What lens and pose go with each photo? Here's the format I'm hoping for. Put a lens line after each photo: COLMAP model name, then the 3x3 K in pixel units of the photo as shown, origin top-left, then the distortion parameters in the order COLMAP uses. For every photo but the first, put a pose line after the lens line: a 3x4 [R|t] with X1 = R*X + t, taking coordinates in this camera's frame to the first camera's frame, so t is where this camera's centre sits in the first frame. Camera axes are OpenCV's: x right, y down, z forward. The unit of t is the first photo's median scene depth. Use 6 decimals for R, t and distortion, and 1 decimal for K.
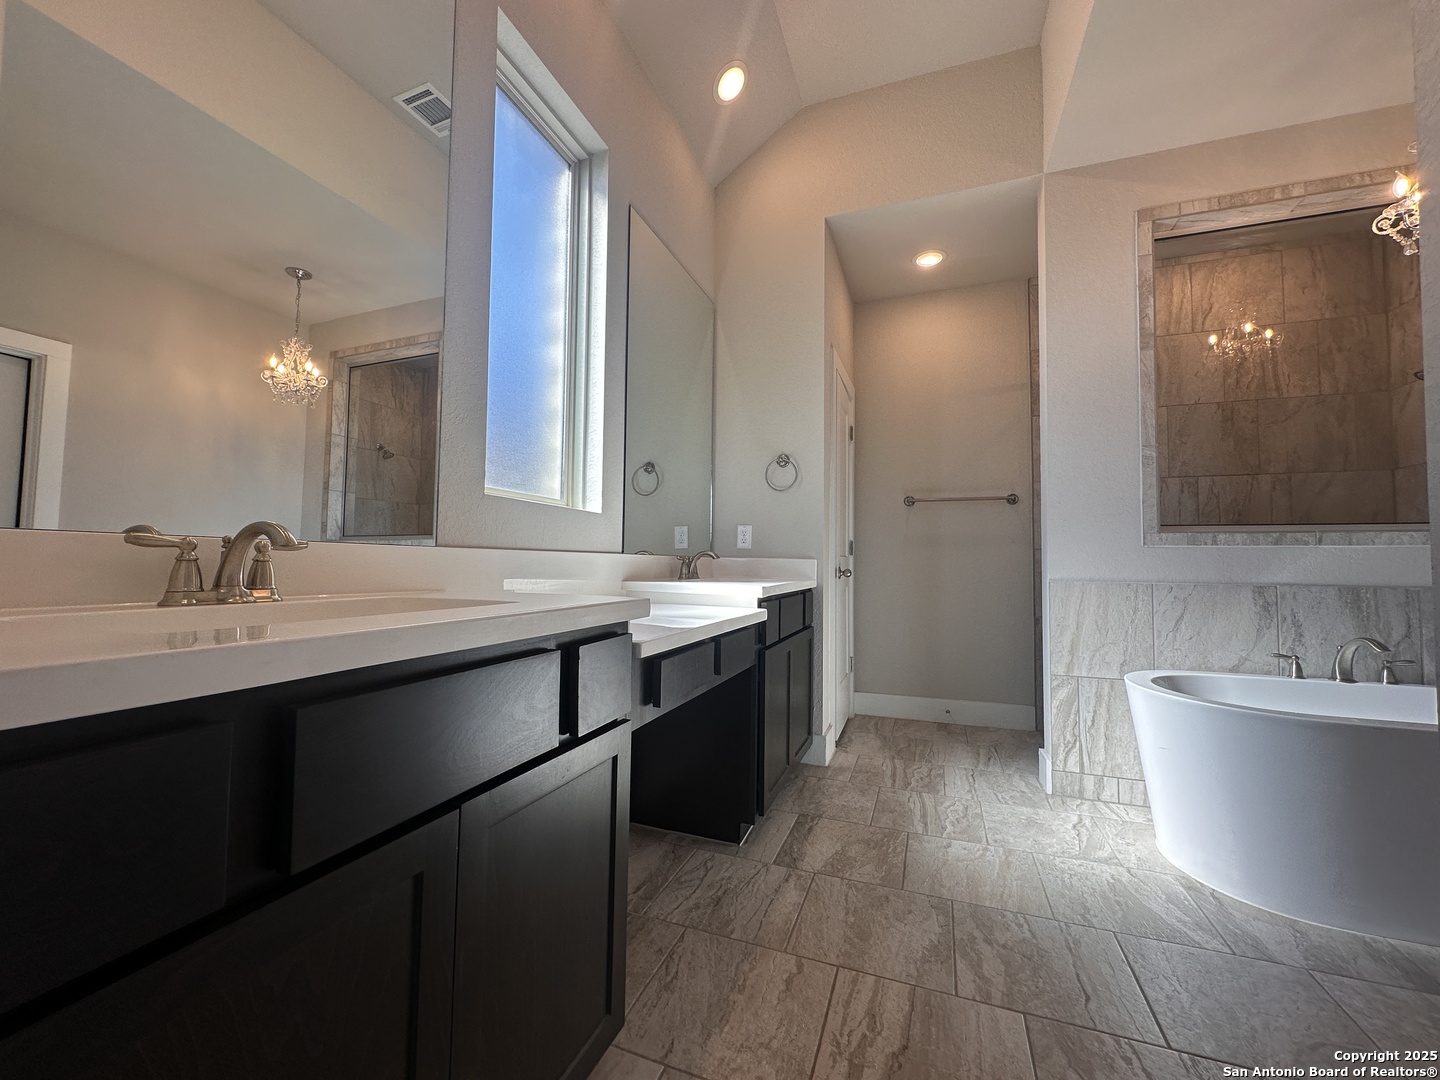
lens RADIAL K [[576.3, 0, 719.0], [0, 576.3, 537.3], [0, 0, 1]] dist [-0.002840, 0.000550]
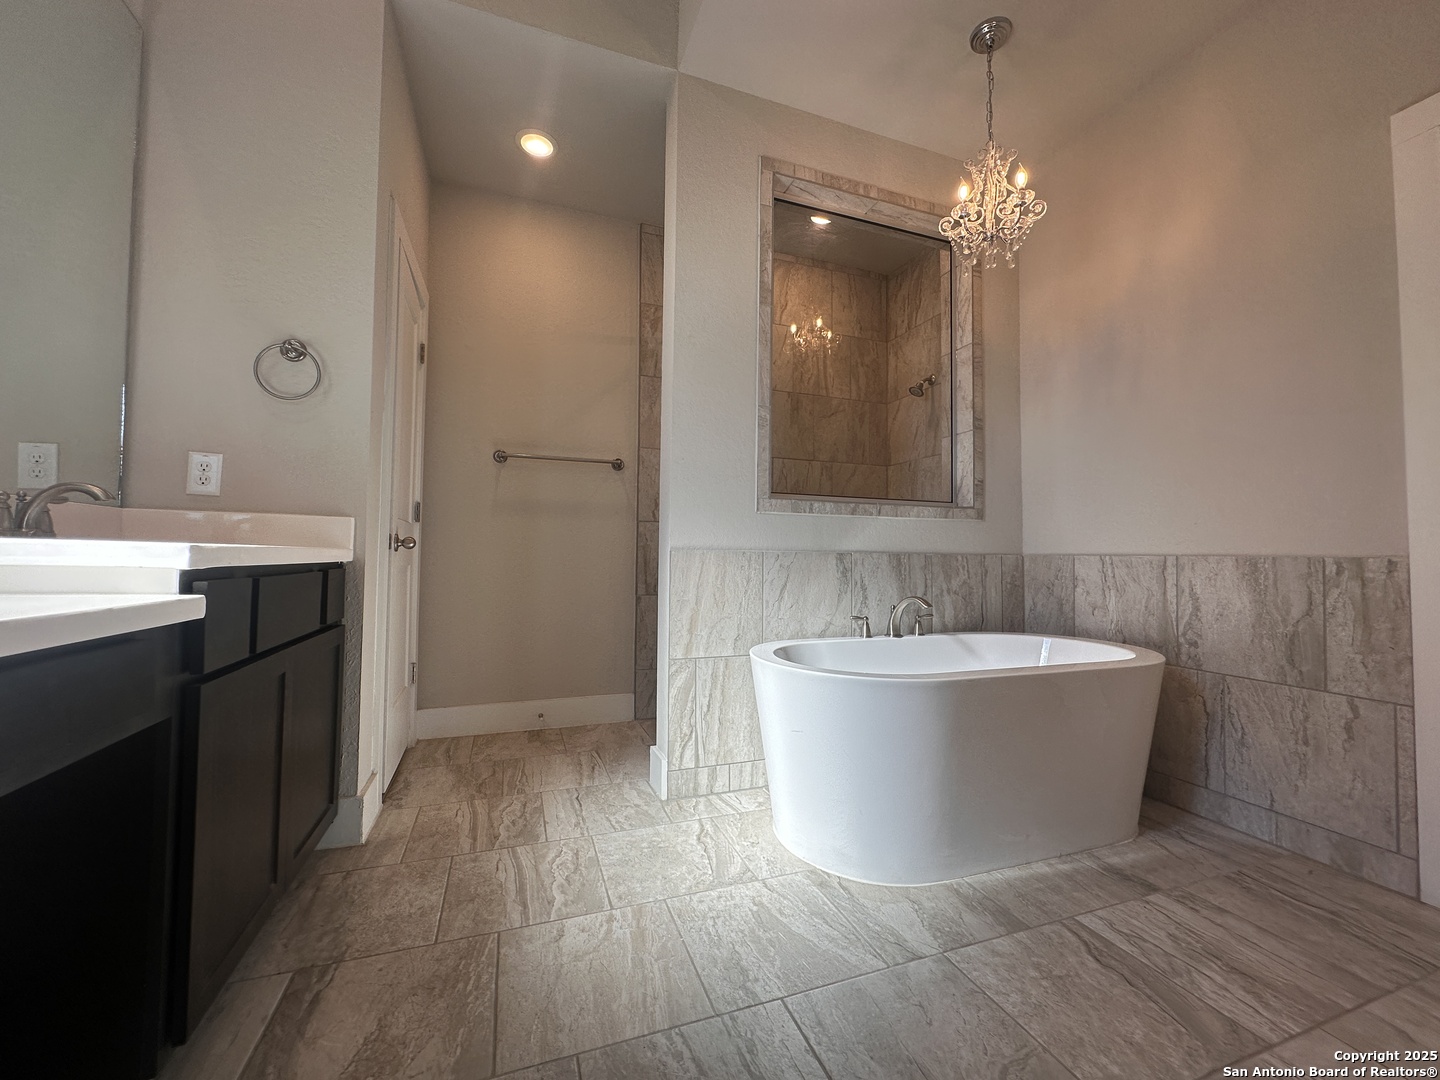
lens RADIAL K [[576.3, 0, 719.0], [0, 576.3, 537.3], [0, 0, 1]] dist [-0.002840, 0.000550]
pose [[0.762878, 0.019412, 0.646251, 0.079822], [-0.030876, 0.999503, 0.006426, 0.051346], [-0.645805, -0.024856, 0.763098, 0.312818]]
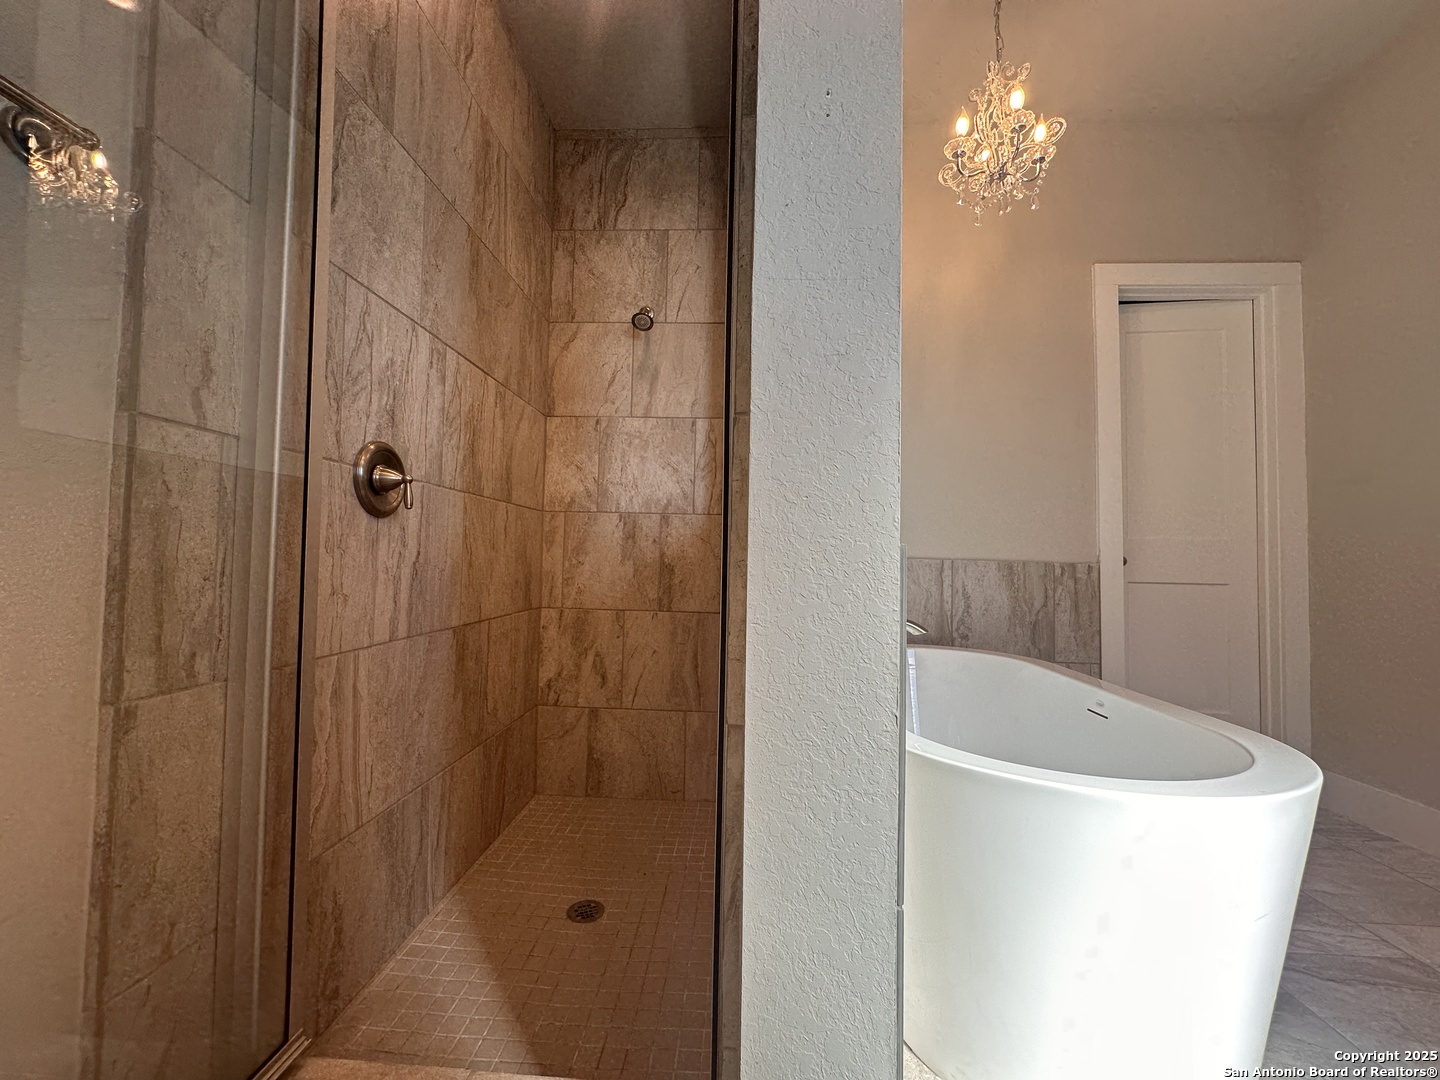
lens RADIAL K [[576.3, 0, 719.0], [0, 576.3, 537.3], [0, 0, 1]] dist [-0.002840, 0.000550]
pose [[-0.300031, 0.020511, 0.953709, 0.358676], [-0.065091, 0.996998, -0.041919, 0.091998], [-0.951706, -0.074655, -0.297796, 1.189595]]
